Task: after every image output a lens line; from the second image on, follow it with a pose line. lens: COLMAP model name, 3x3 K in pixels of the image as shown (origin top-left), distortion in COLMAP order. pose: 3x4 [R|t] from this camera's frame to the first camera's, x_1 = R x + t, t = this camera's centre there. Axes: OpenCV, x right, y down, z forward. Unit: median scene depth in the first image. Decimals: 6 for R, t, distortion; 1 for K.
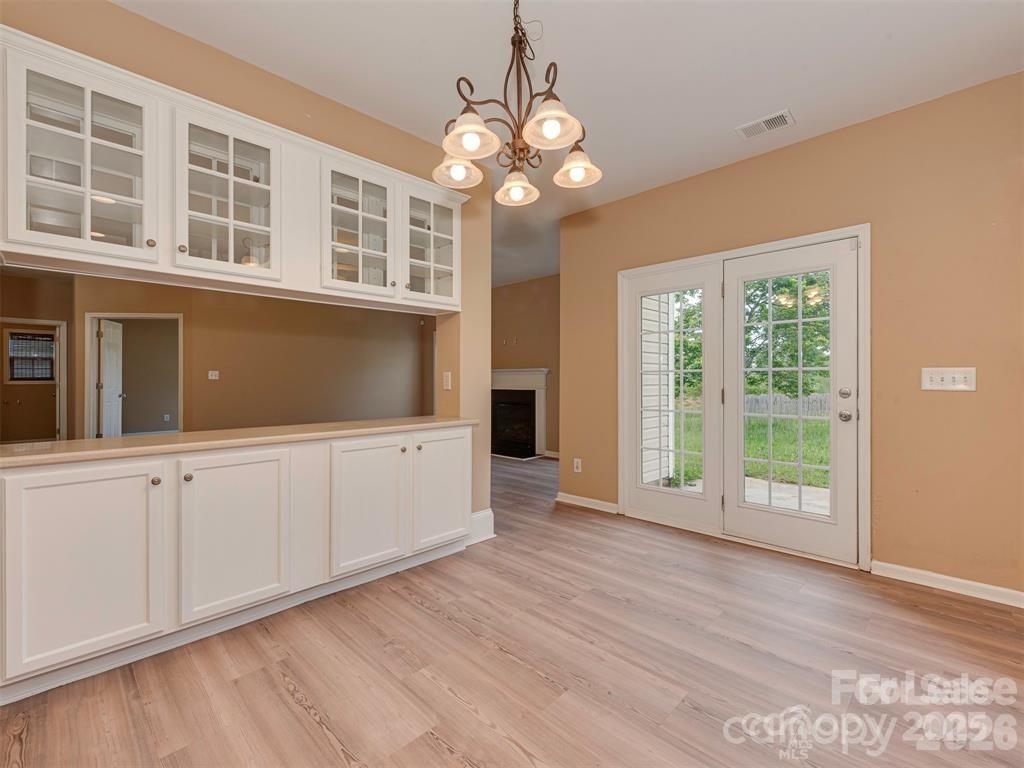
lens RADIAL K [[456.4, 0, 516.0], [0, 456.4, 382.0], [0, 0, 1]] dist [0.007444, -0.005897]
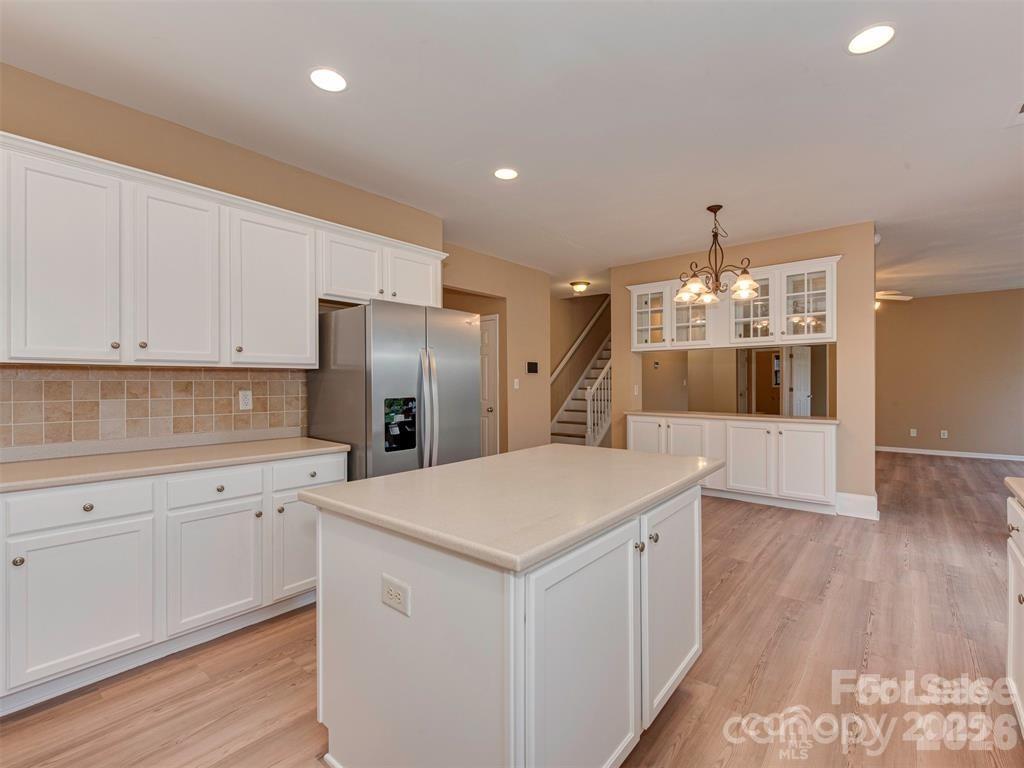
lens RADIAL K [[481.2, 0, 538.2], [0, 481.2, 381.0], [0, 0, 1]] dist [0.000806, -0.001306]
pose [[0.105052, -0.000689, -0.994466, 1.454435], [-0.003612, 0.999993, -0.001074, -0.036595], [0.994460, 0.003704, 0.105049, -0.046828]]
